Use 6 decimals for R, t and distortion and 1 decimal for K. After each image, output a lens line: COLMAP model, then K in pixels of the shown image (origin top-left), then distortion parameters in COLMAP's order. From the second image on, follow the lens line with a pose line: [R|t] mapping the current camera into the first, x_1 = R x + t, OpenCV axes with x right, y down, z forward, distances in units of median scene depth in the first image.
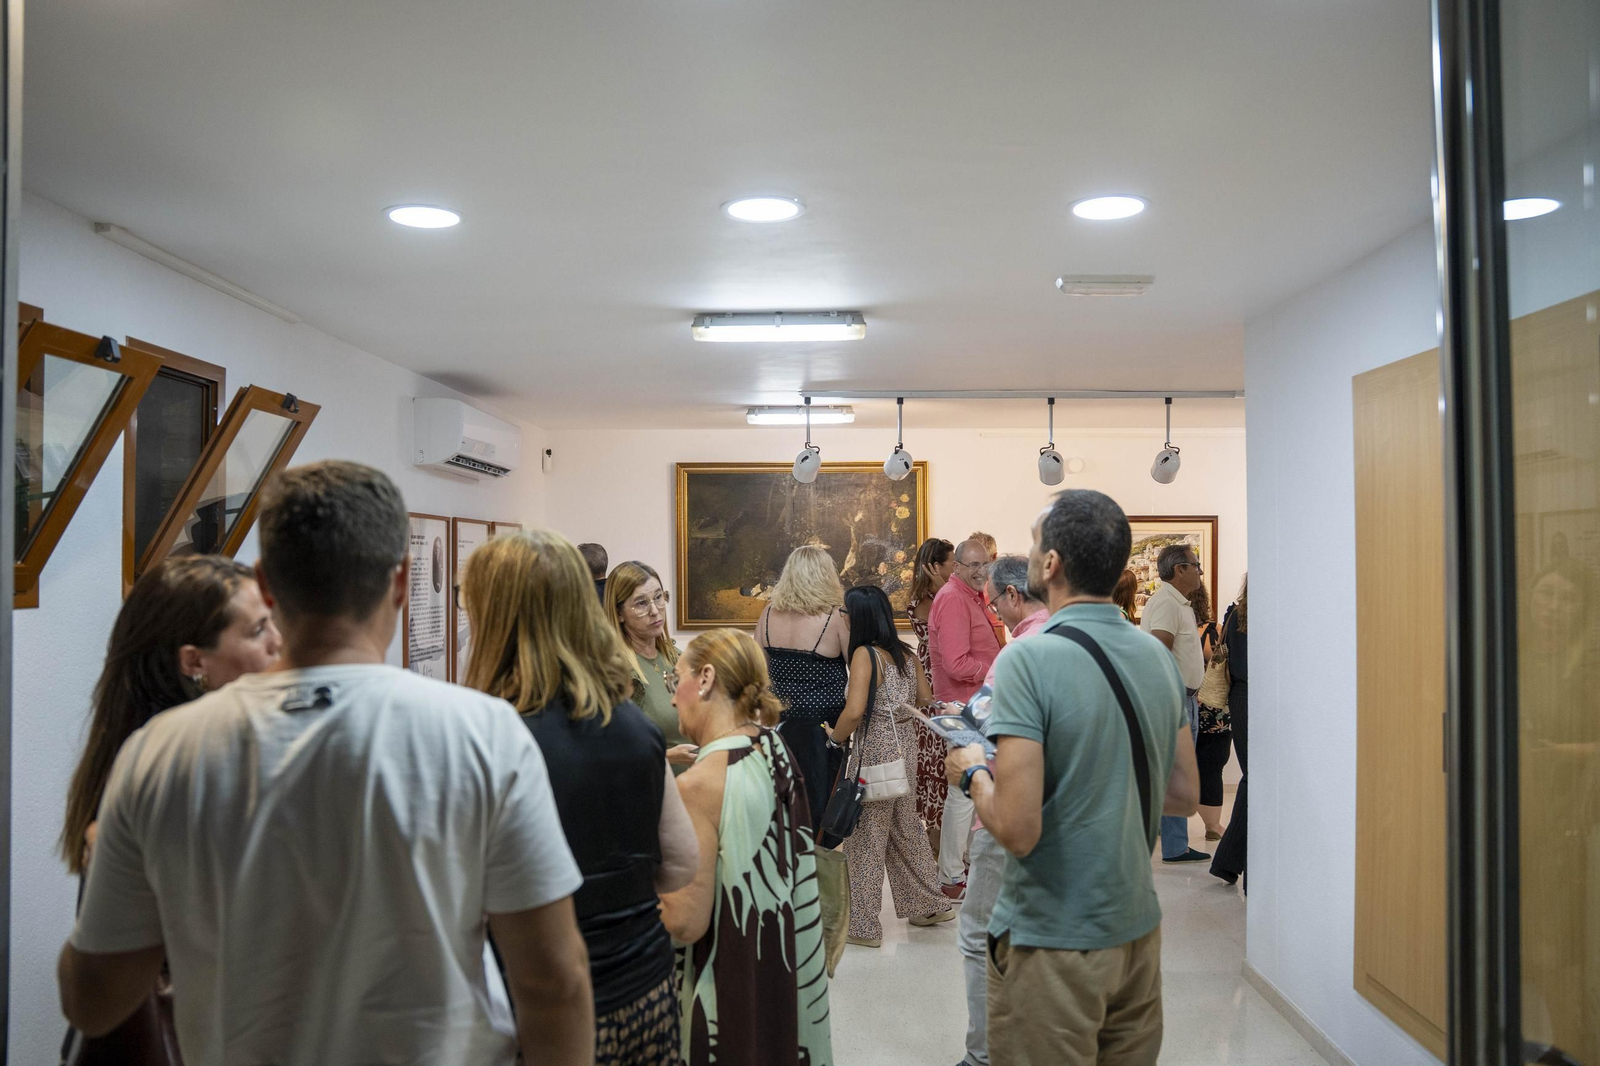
lens RADIAL K [[1131.8, 0, 803.2], [0, 1131.8, 532.3], [0, 0, 1]] dist [-0.086994, 0.025435]
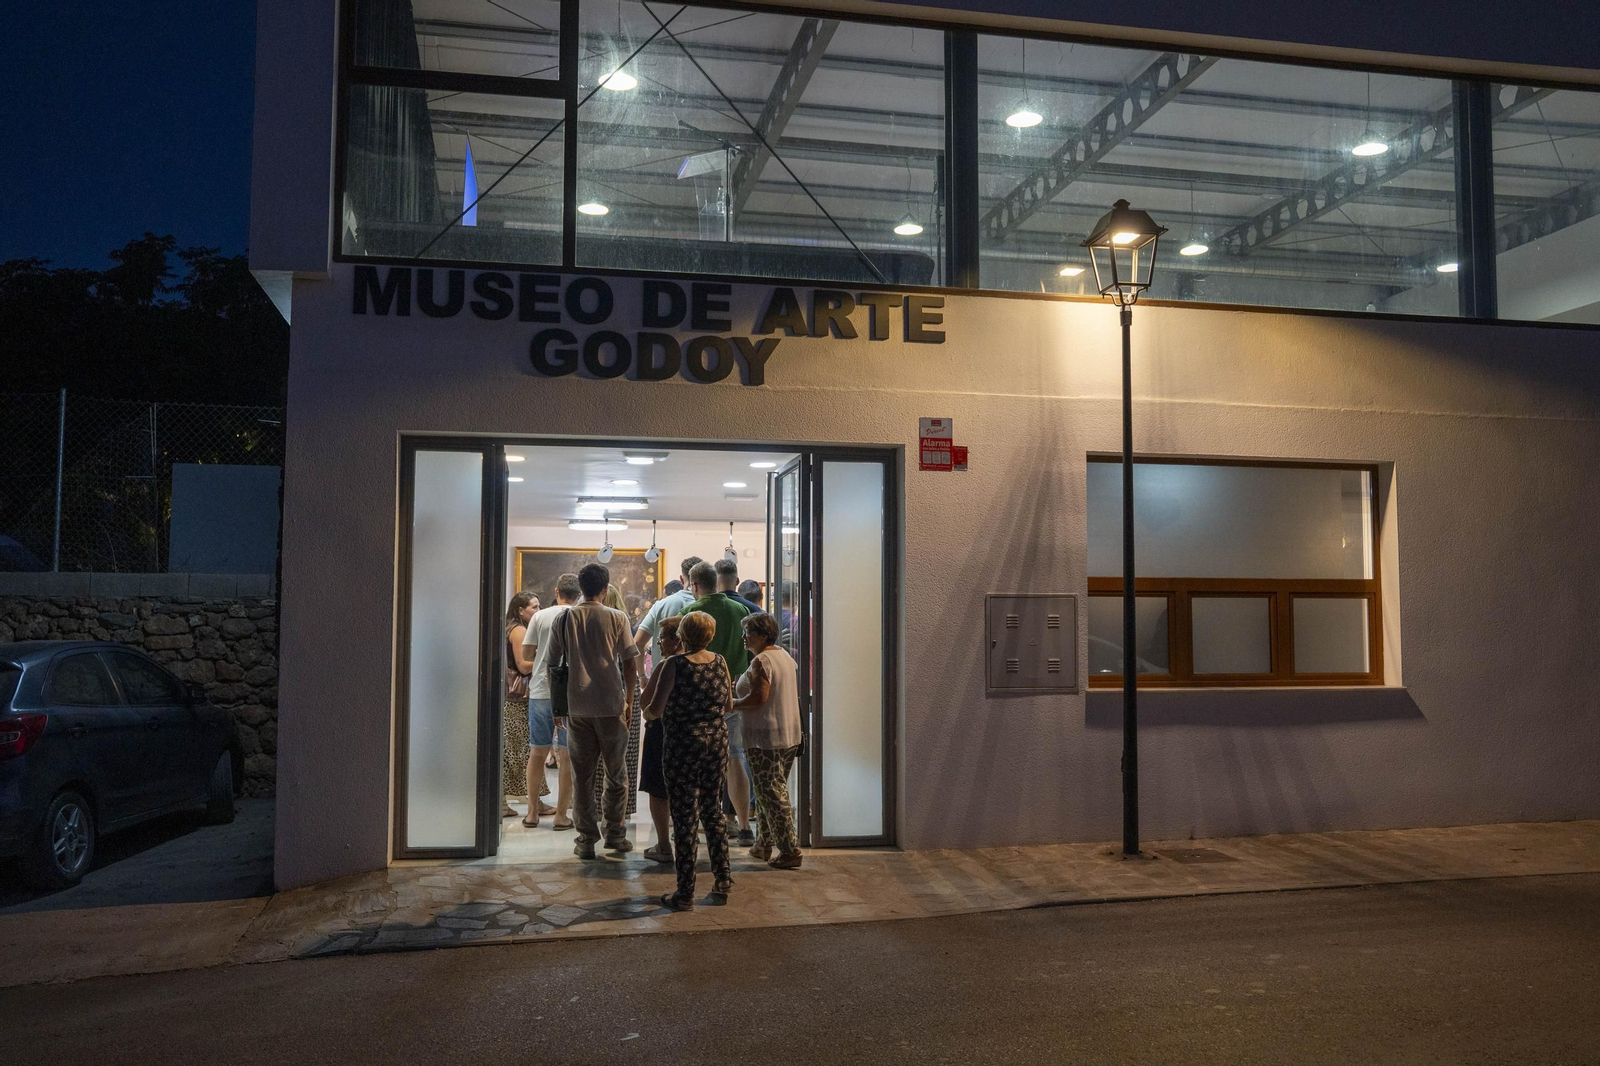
lens RADIAL K [[1336.2, 0, 800.7], [0, 1336.2, 534.9], [0, 0, 1]] dist [0.001738, 0.000042]
pose [[0.976104, 0.019641, 0.216416, -0.131055], [-0.005267, 0.997753, -0.066796, 0.051502], [-0.217241, 0.064060, 0.974014, -1.043994]]
